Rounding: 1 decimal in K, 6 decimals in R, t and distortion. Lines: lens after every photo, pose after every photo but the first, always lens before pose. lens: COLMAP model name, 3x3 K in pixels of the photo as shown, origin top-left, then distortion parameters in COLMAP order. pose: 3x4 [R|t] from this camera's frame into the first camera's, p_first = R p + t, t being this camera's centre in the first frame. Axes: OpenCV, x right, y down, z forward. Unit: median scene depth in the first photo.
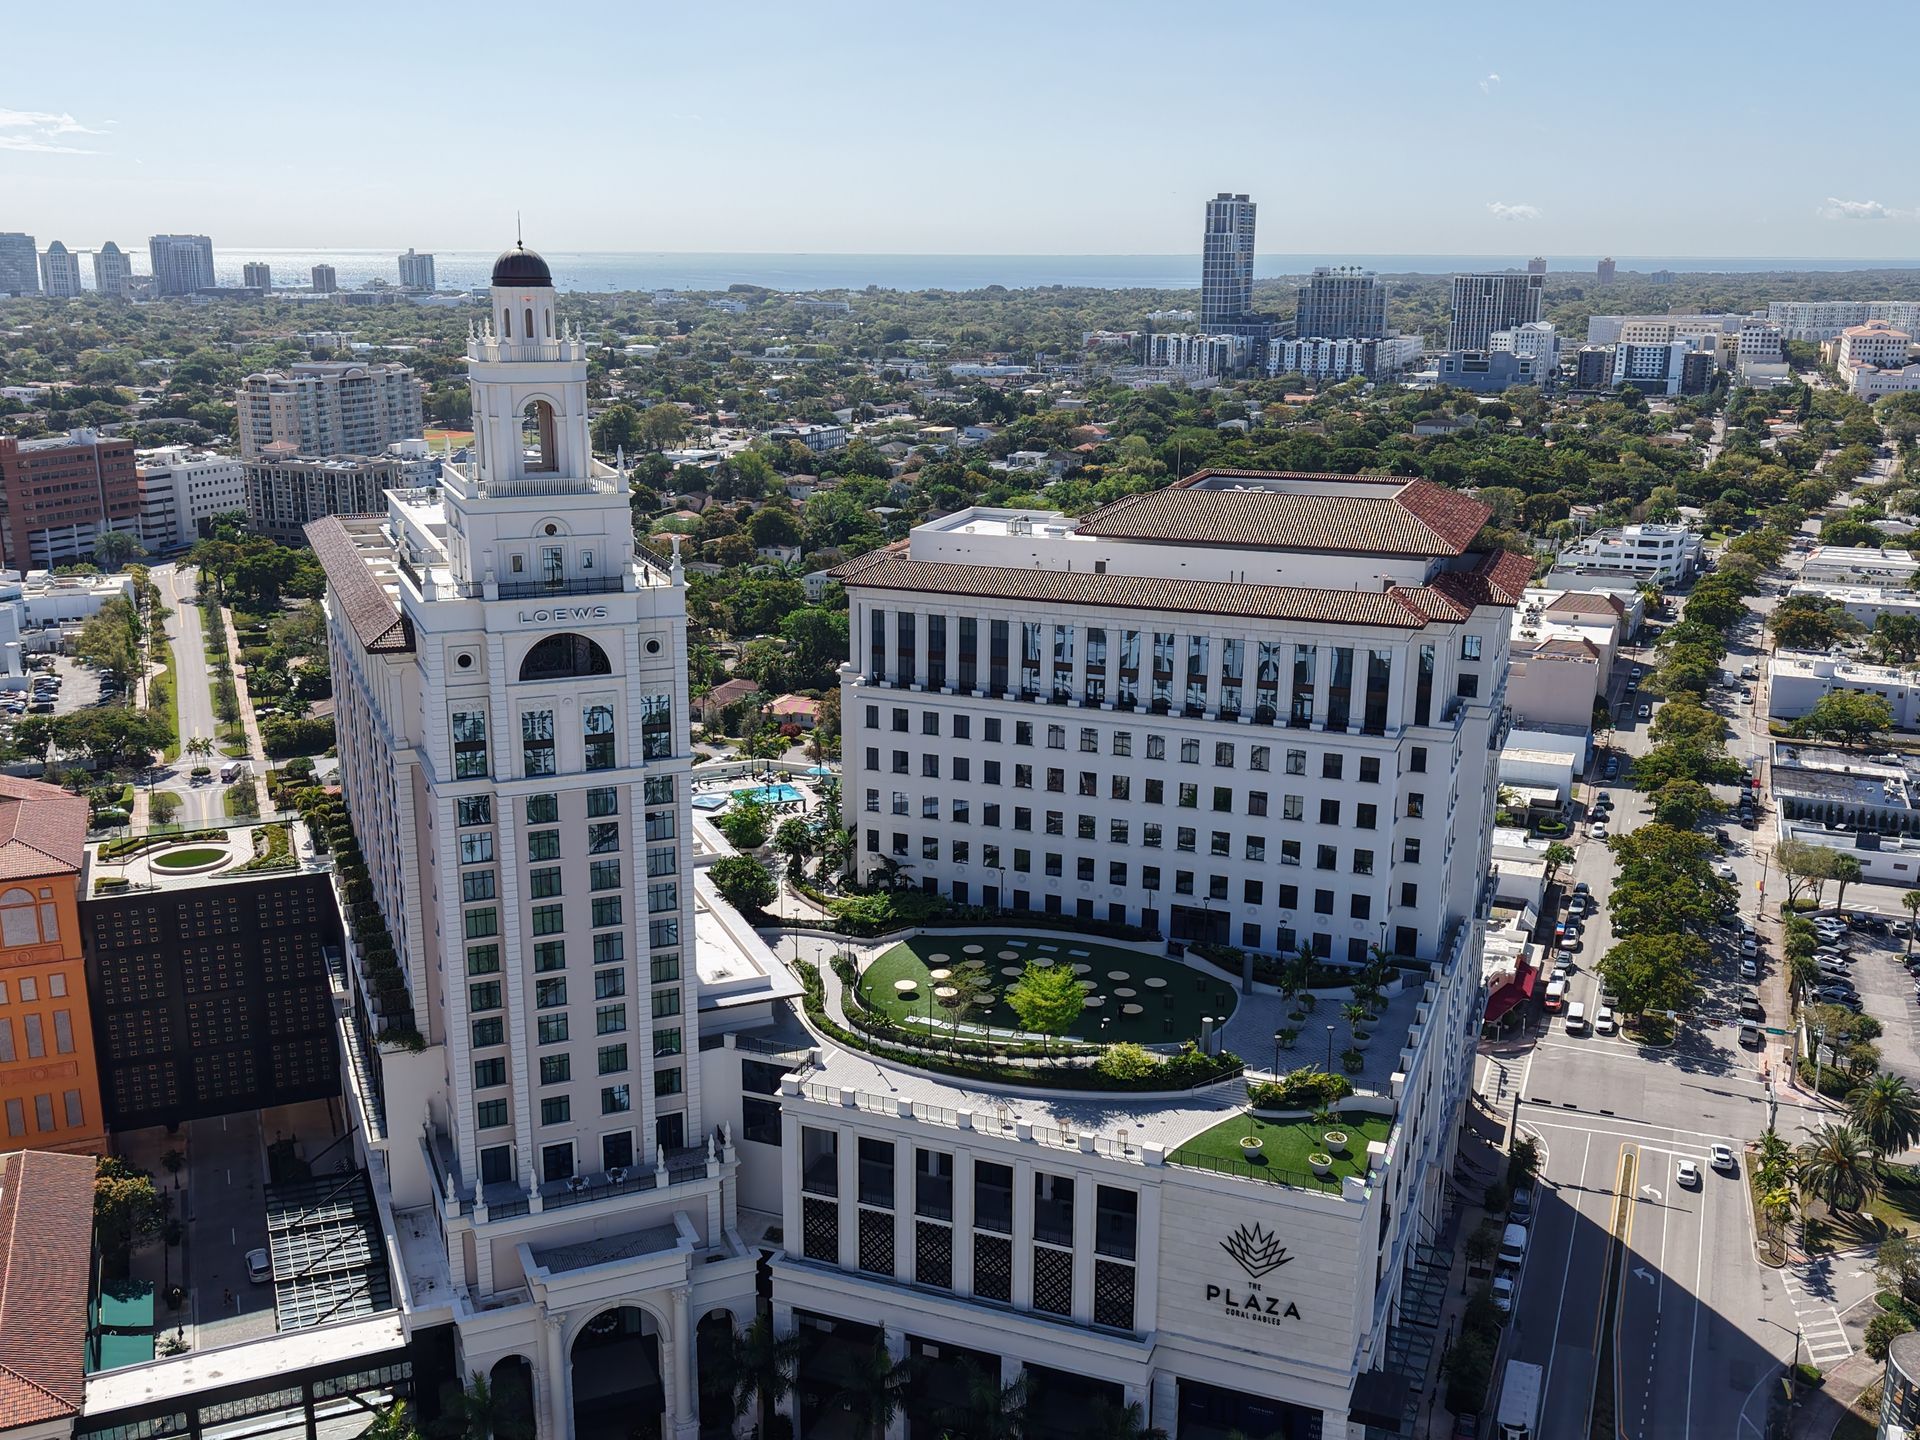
lens RADIAL K [[1820.3, 0, 960.8], [0, 1820.3, 691.7], [0, 0, 1]] dist [0.038843, -0.005684]
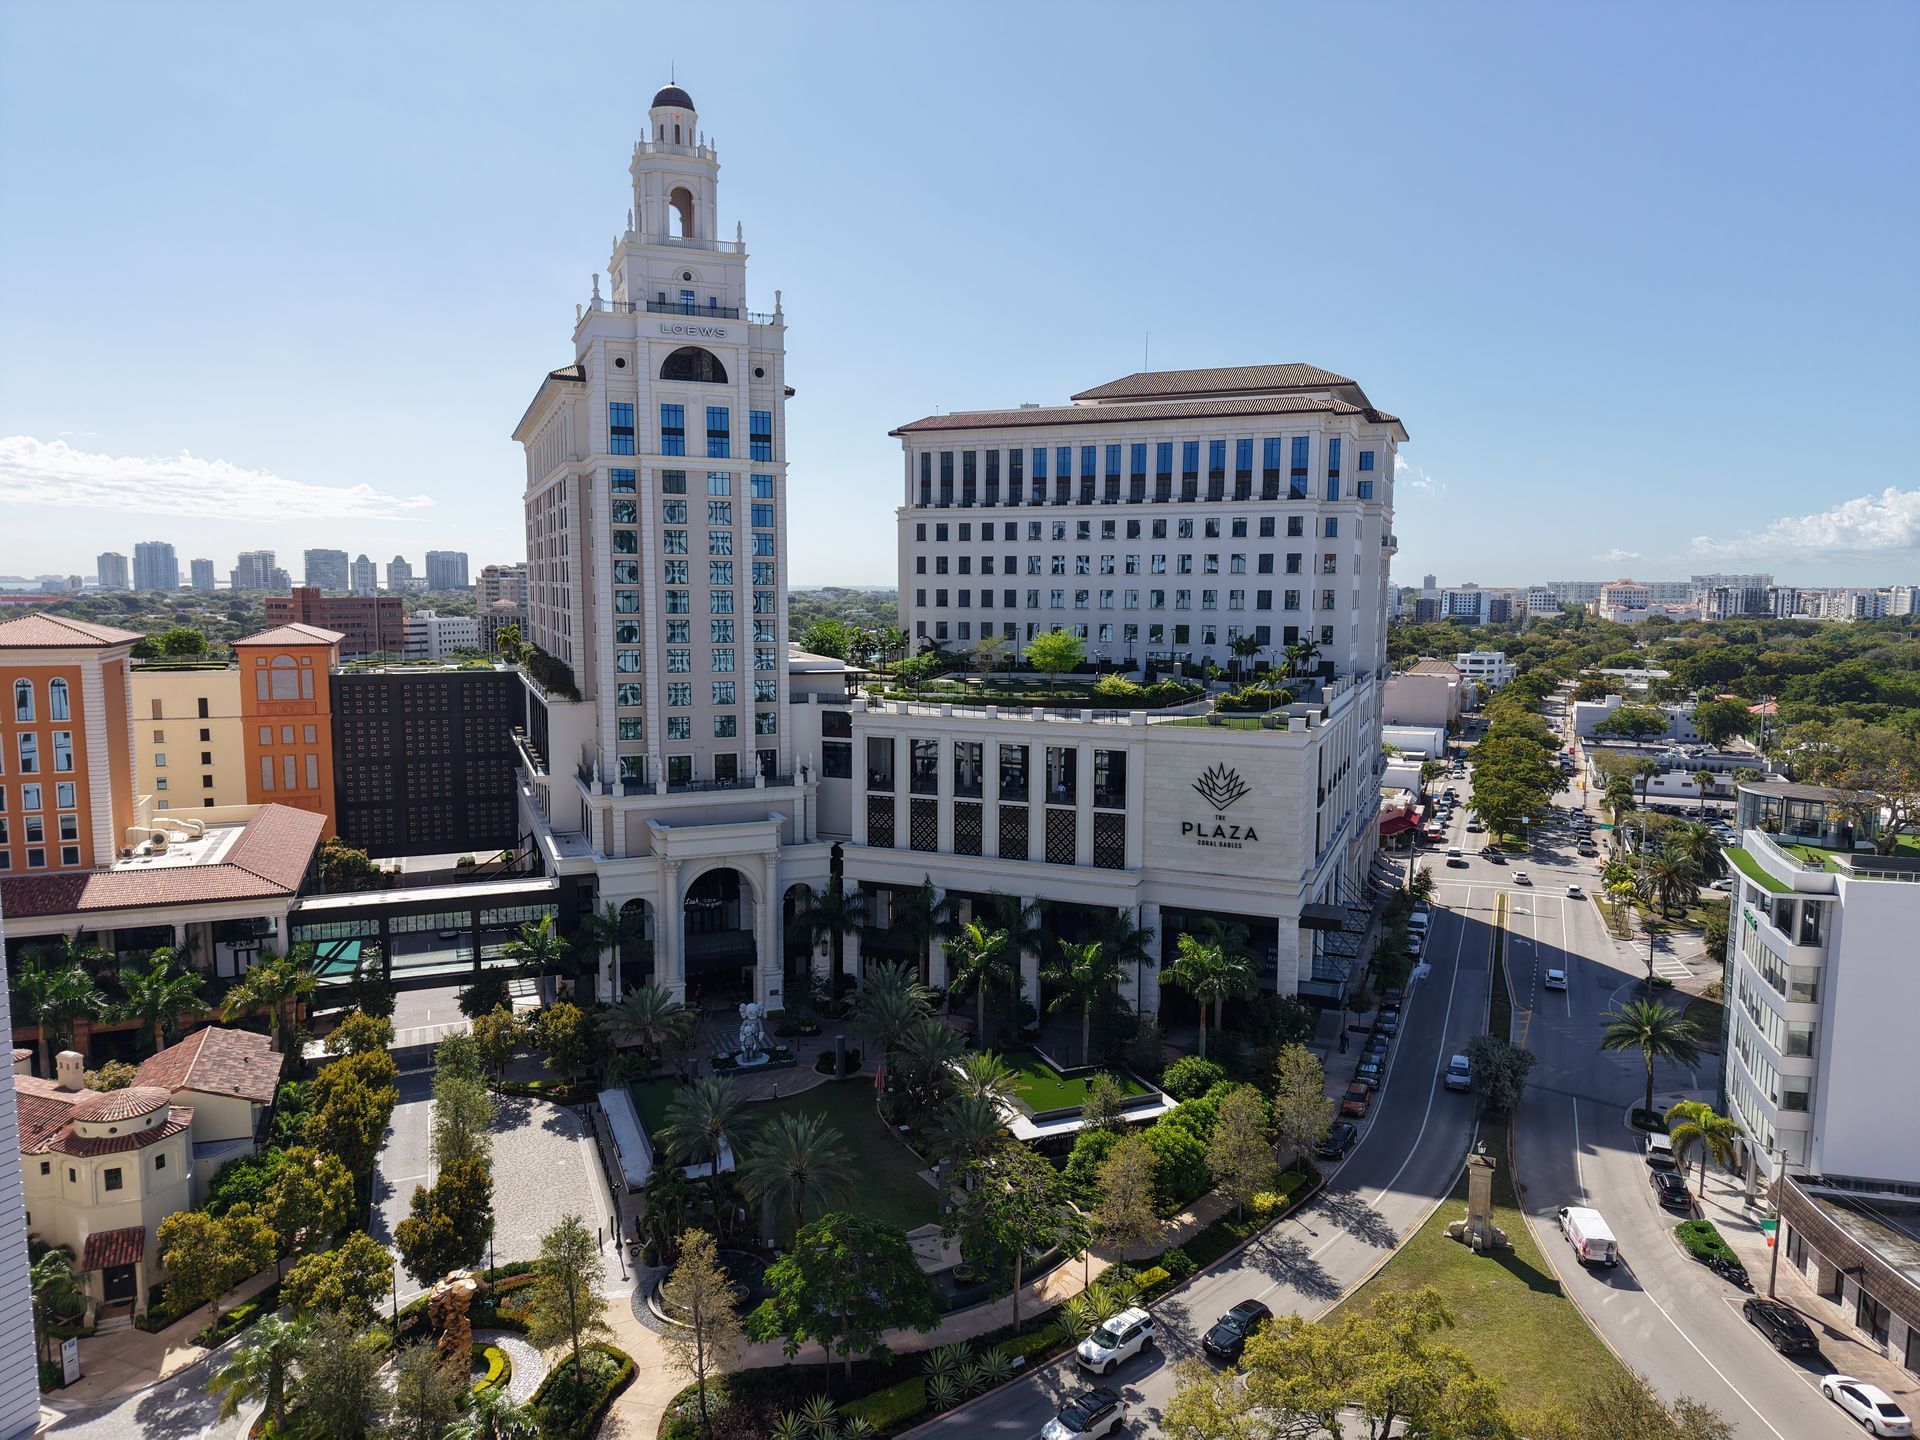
lens RADIAL K [[1279.0, 0, 960.0], [0, 1279.0, 720.0], [0, 0, 1]] dist [0.075212, -0.074957]
pose [[0.999870, -0.000666, -0.016122, -0.005791], [-0.001690, 0.989329, -0.145690, 0.354020], [0.016047, 0.145698, 0.989199, 0.093480]]
